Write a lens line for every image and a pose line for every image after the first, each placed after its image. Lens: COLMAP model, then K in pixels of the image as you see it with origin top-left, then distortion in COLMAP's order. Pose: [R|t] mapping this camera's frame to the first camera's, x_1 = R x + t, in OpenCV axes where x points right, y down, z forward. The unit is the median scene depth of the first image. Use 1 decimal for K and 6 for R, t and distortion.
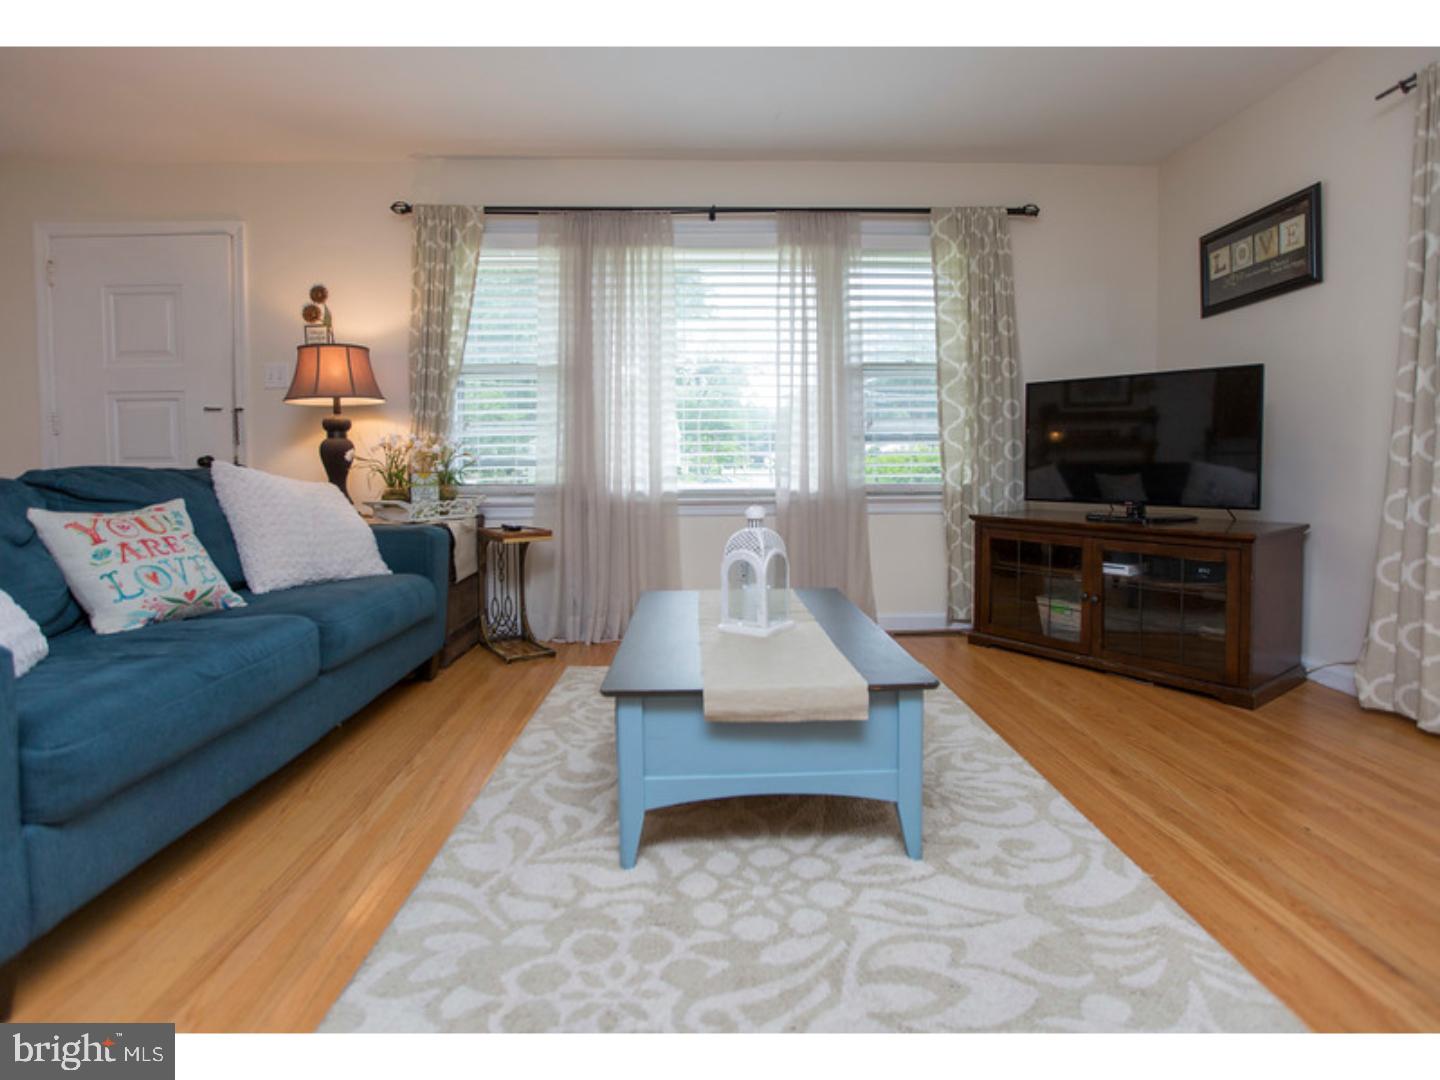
lens RADIAL K [[727.3, 0, 707.6], [0, 727.3, 487.2], [0, 0, 1]] dist [-0.037869, 0.007200]
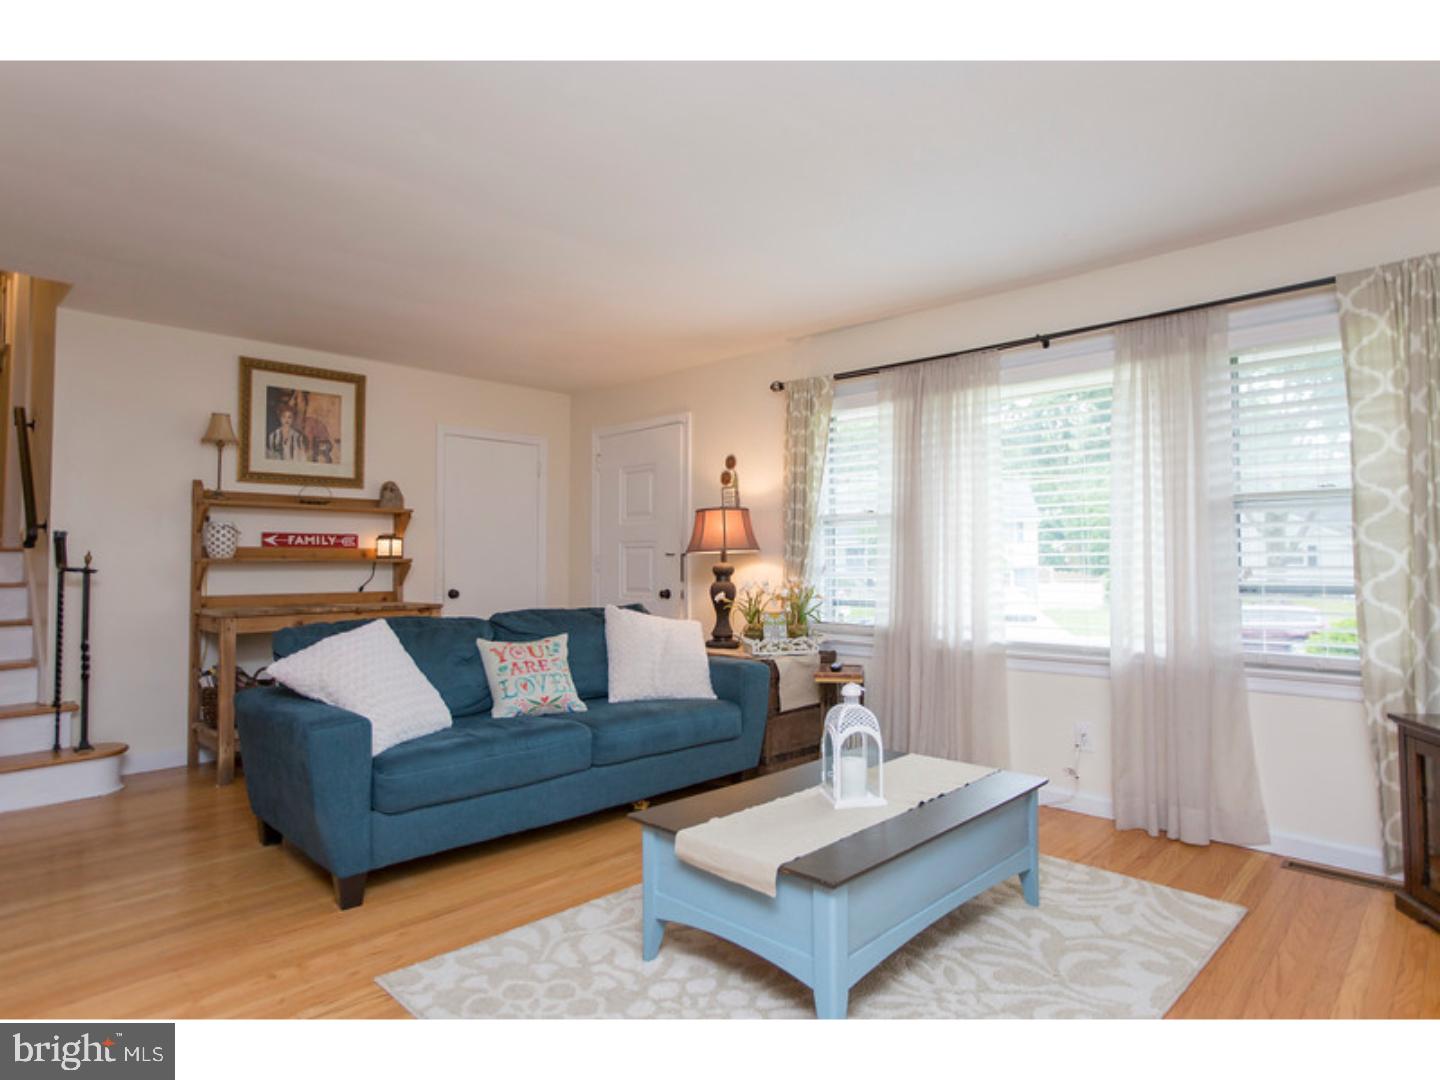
lens RADIAL K [[791.4, 0, 717.7], [0, 791.4, 536.3], [0, 0, 1]] dist [-0.027703, 0.008833]
pose [[0.704644, -0.018151, -0.709329, 0.424960], [-0.027859, 0.998194, -0.053217, -0.068240], [0.709014, 0.057260, 0.702866, 0.023890]]
